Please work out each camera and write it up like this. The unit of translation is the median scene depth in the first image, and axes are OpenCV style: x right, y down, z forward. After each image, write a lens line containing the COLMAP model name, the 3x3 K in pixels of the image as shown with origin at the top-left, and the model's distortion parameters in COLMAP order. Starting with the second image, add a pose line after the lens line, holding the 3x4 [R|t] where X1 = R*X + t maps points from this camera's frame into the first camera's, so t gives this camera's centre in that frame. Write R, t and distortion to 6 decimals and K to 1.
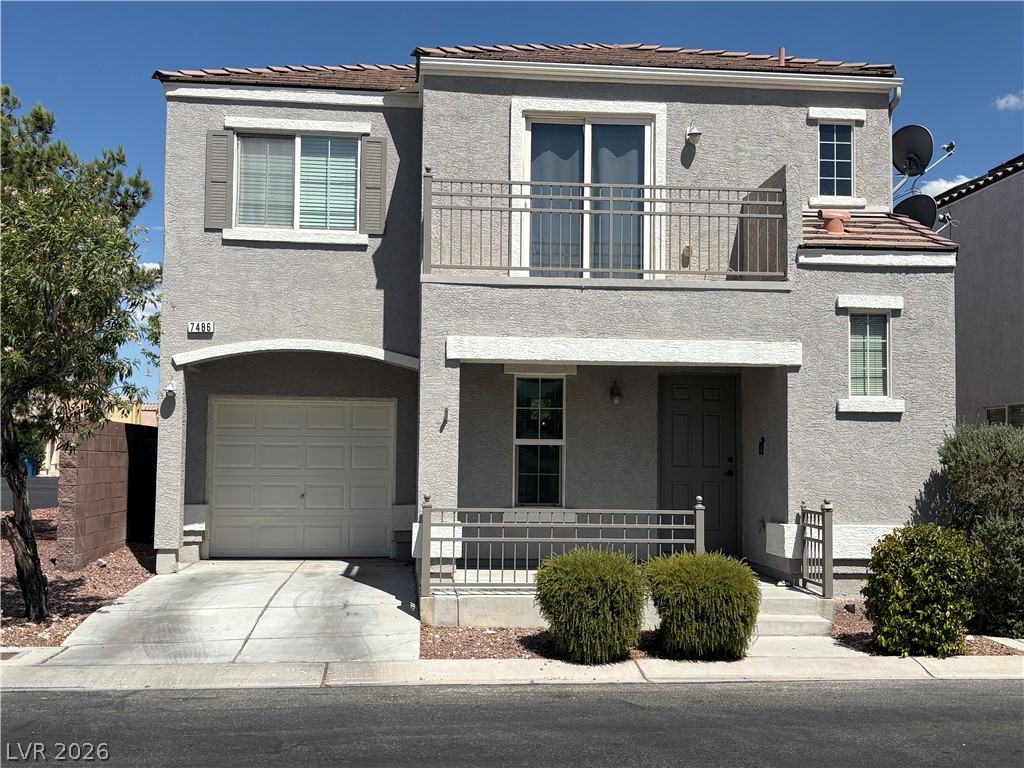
lens RADIAL K [[1169.7, 0, 511.9], [0, 1169.7, 391.5], [0, 0, 1]] dist [-0.009910, 0.000000]
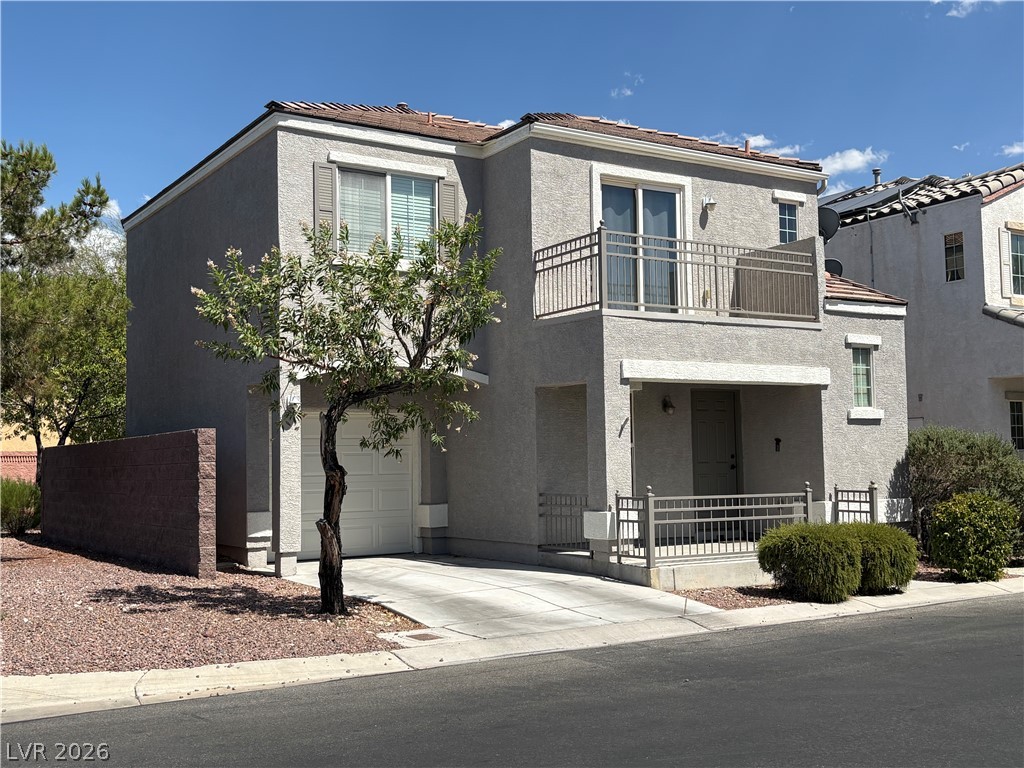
lens RADIAL K [[1134.9, 0, 511.5], [0, 1134.9, 379.2], [0, 0, 1]] dist [-0.028040, 0.000000]
pose [[0.895252, 0.008332, 0.445481, -0.604771], [-0.000975, 0.999859, -0.016742, -0.005474], [-0.445558, 0.014554, 0.895135, -0.017787]]
